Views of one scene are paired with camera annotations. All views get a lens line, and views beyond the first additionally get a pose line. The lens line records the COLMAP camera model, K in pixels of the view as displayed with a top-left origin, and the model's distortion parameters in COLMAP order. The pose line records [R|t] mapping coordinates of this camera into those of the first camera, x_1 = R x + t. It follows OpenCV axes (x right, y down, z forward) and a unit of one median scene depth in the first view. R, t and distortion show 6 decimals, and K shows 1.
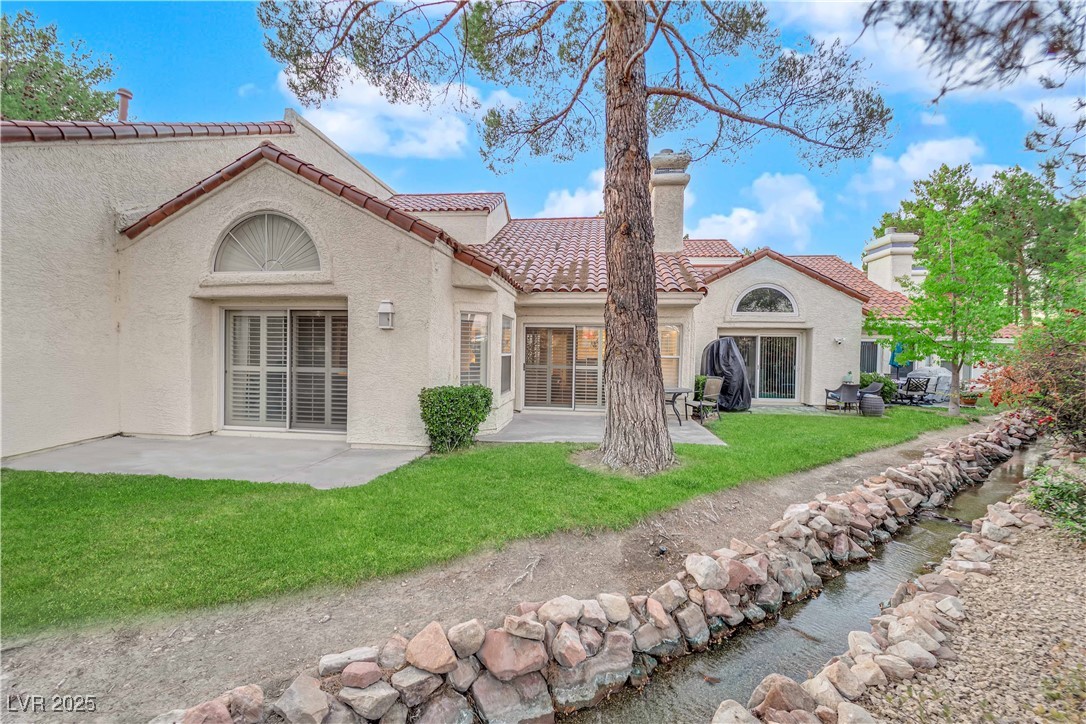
lens RADIAL K [[446.4, 0, 544.7], [0, 446.4, 359.2], [0, 0, 1]] dist [-0.021692, -0.000341]
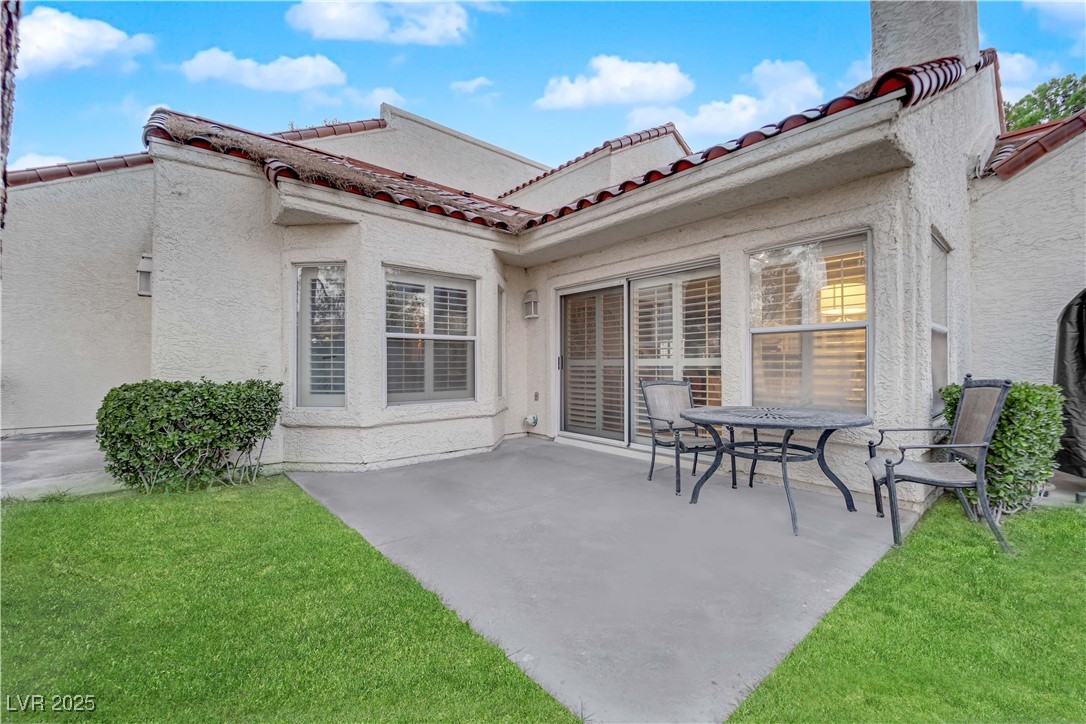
lens RADIAL K [[446.4, 0, 544.7], [0, 446.4, 359.2], [0, 0, 1]] dist [-0.021692, -0.000341]
pose [[0.729478, -0.026429, -0.683493, 0.529471], [-0.000824, 0.999219, -0.039516, 0.053667], [0.684003, 0.029389, 0.728887, 0.874121]]
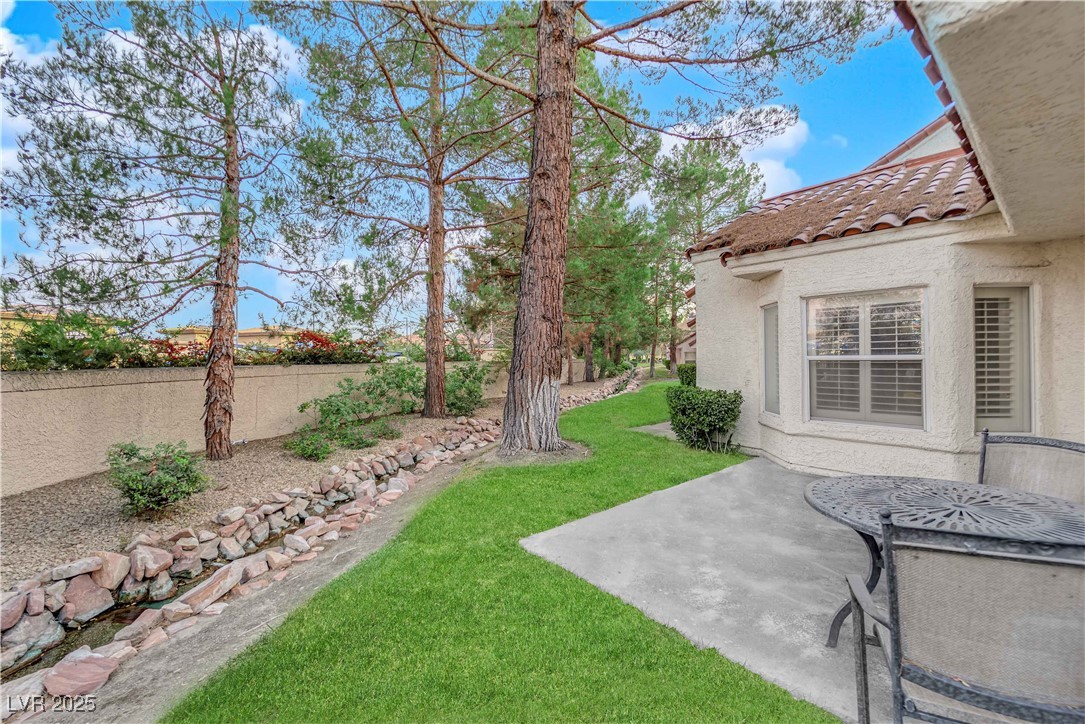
lens RADIAL K [[443.6, 0, 542.5], [0, 443.6, 362.0], [0, 0, 1]] dist [-0.018303, 0.000020]
pose [[-0.695886, -0.014349, -0.718009, 0.775662], [-0.027959, 0.999584, 0.007121, 0.004478], [0.717607, 0.025031, -0.695998, 1.409020]]
